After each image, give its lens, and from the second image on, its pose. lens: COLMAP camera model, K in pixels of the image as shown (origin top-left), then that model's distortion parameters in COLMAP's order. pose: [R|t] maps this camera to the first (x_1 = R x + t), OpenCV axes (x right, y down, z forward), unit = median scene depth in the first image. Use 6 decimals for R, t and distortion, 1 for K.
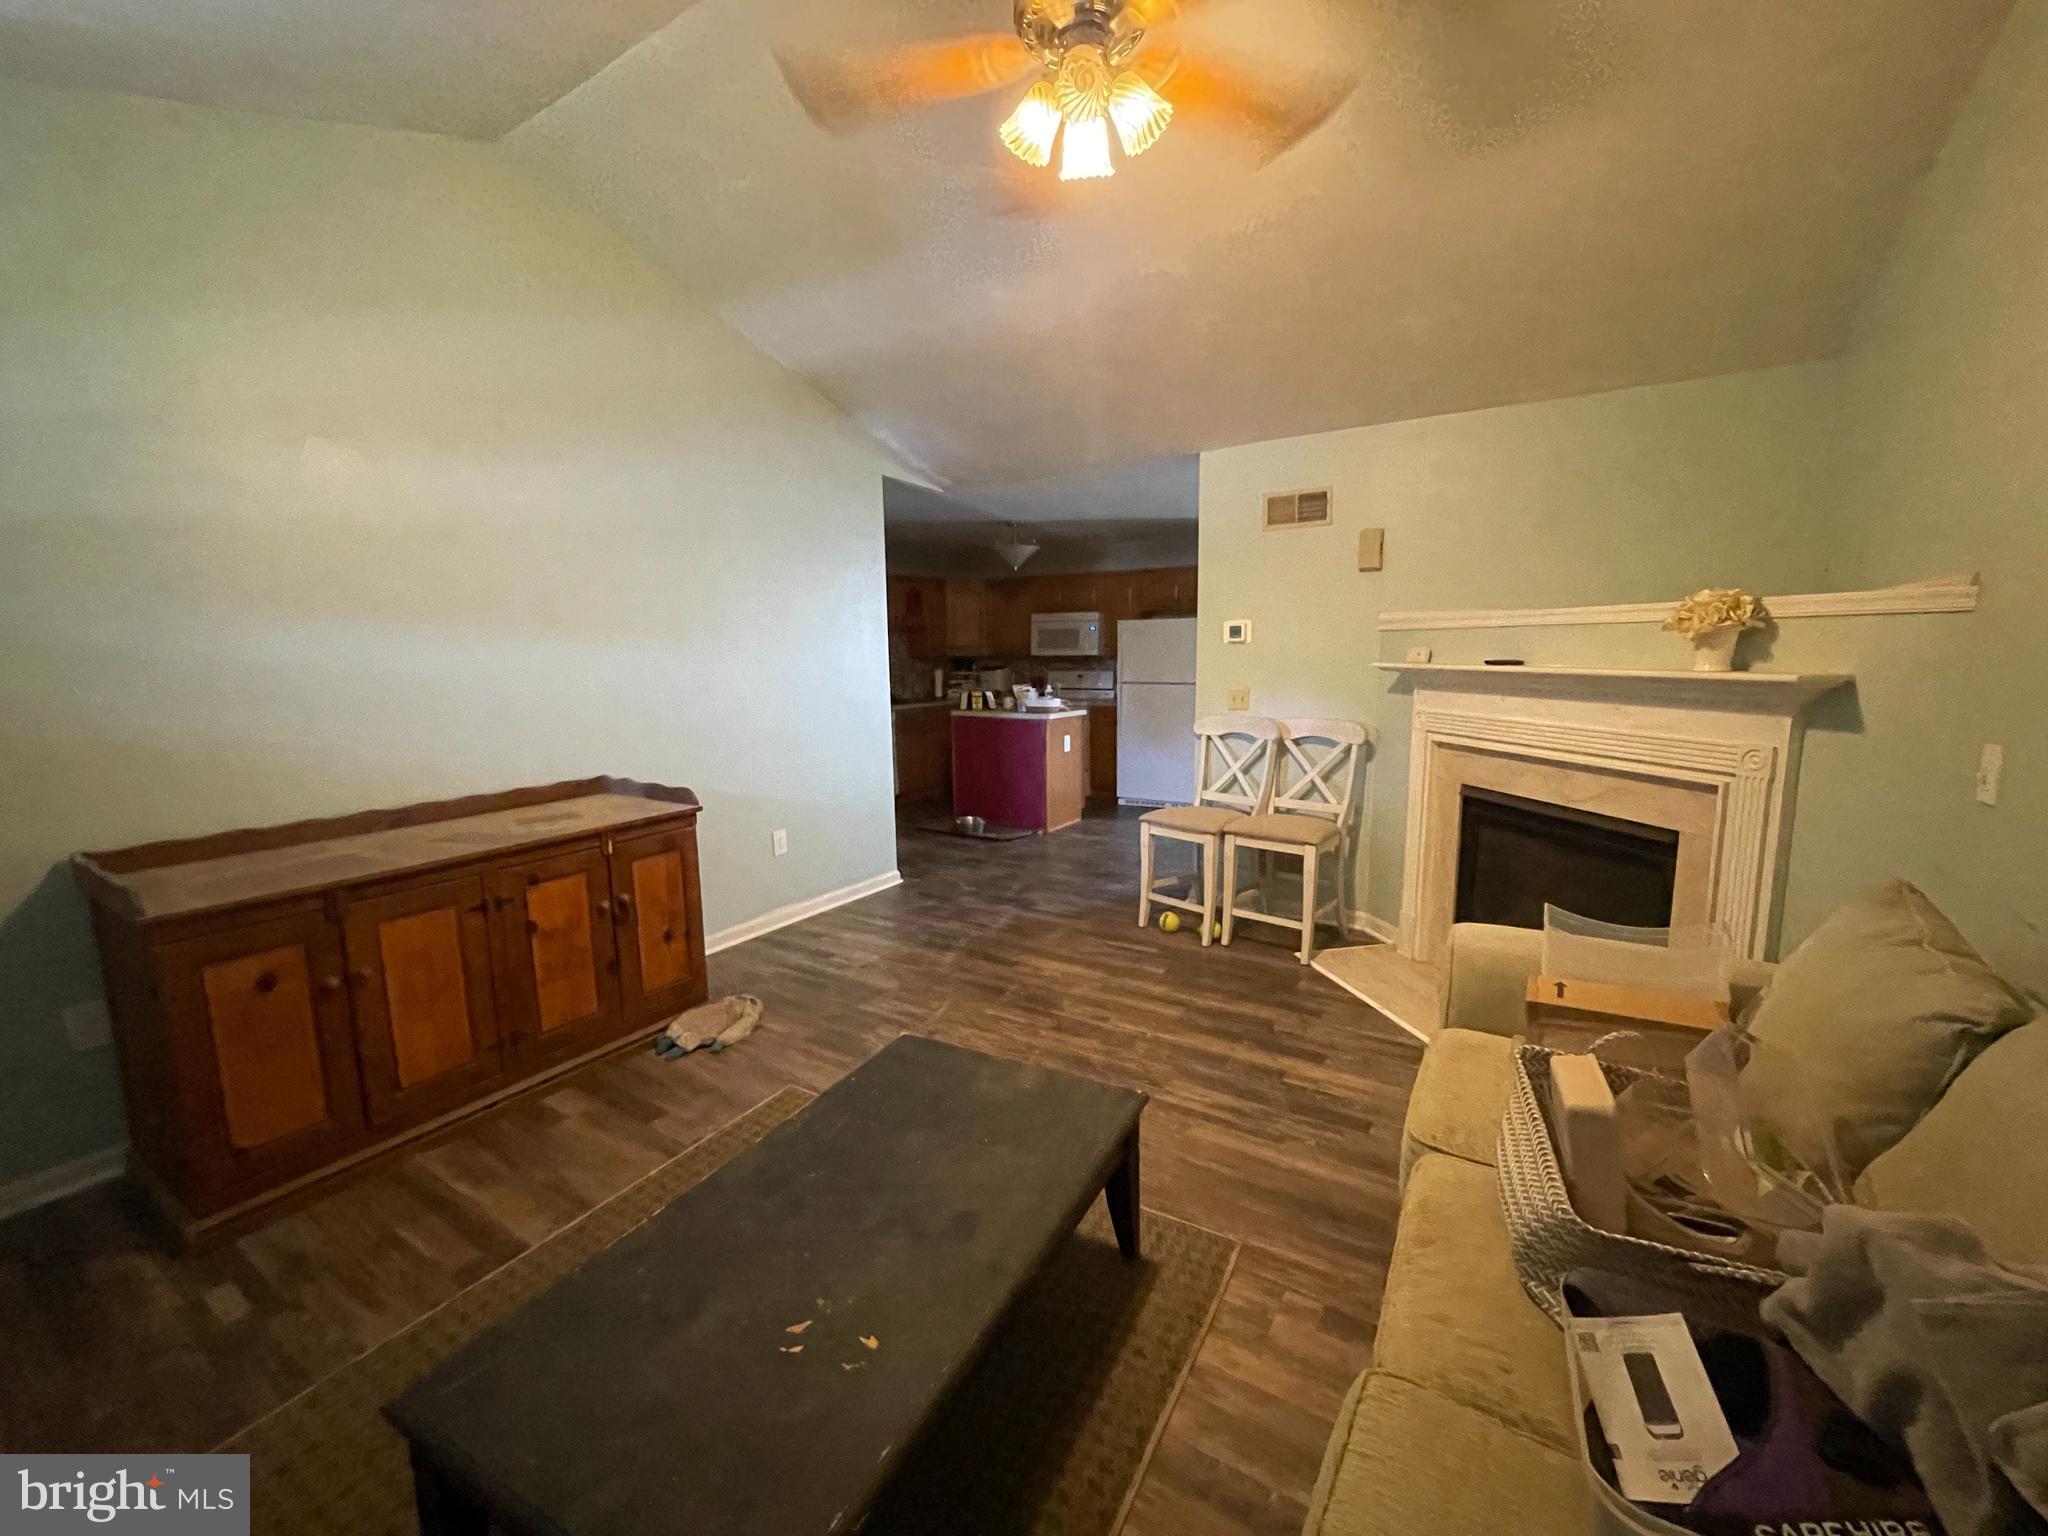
lens RADIAL K [[837.0, 0, 1024.0], [0, 837.0, 768.0], [0, 0, 1]] dist [-0.000941, 0.000199]
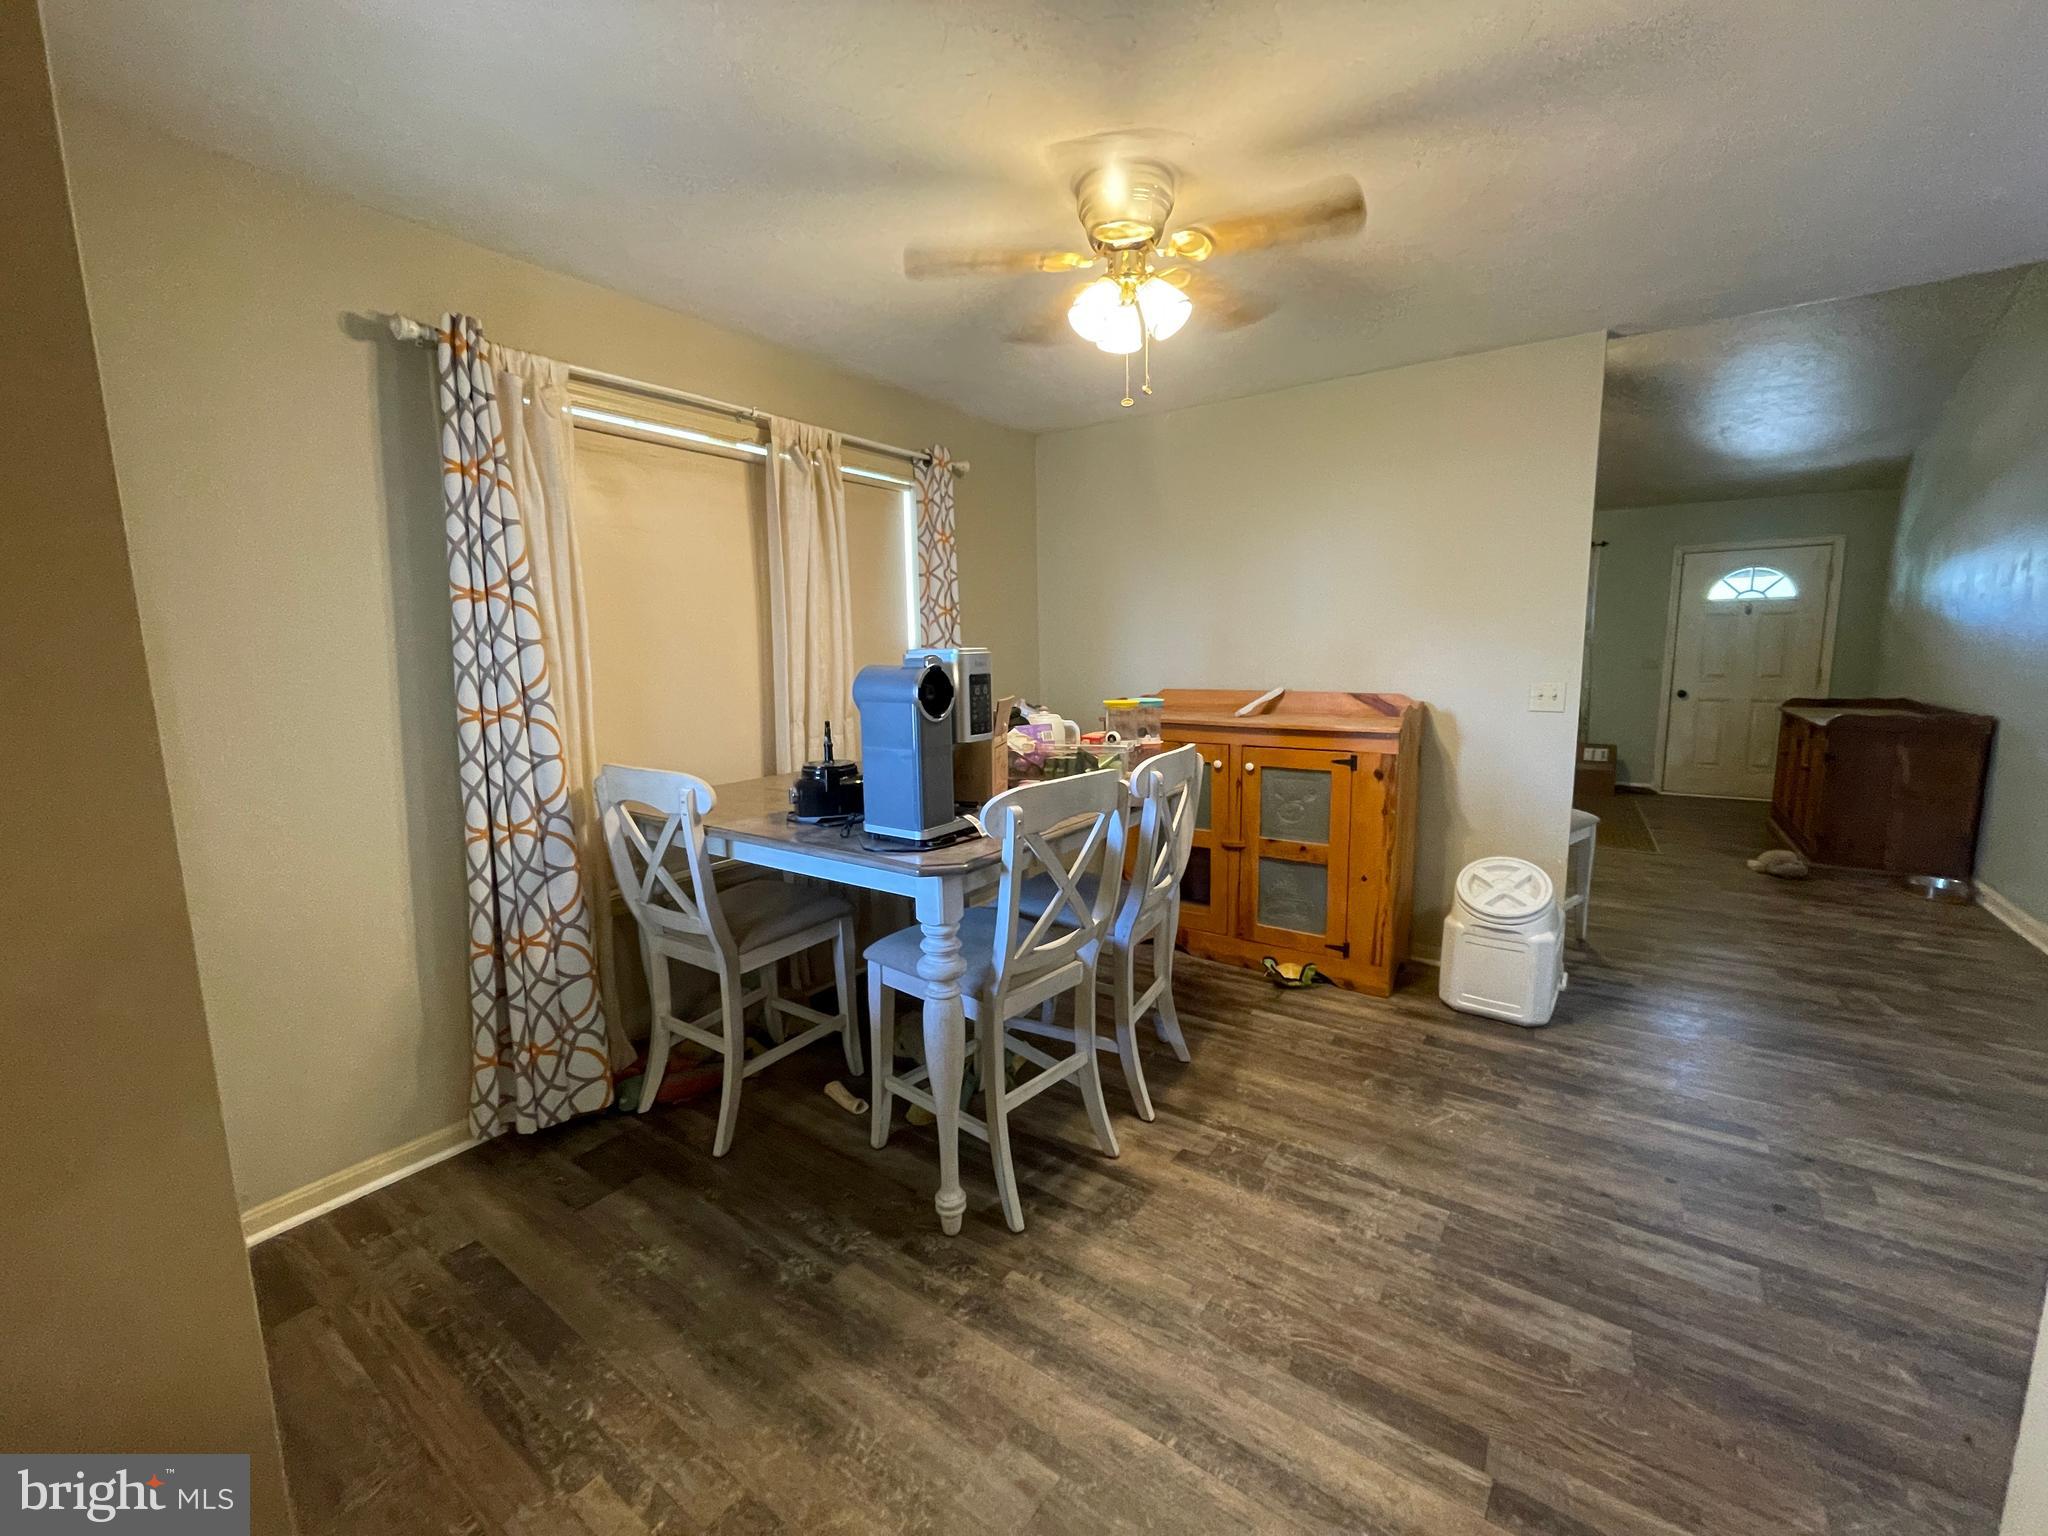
lens RADIAL K [[837.0, 0, 1024.0], [0, 837.0, 768.0], [0, 0, 1]] dist [-0.000941, 0.000199]
pose [[-0.999091, 0.018851, 0.038221, 0.379706], [0.029445, 0.953708, 0.299289, -0.144576], [-0.030810, 0.300142, -0.953397, 0.980957]]
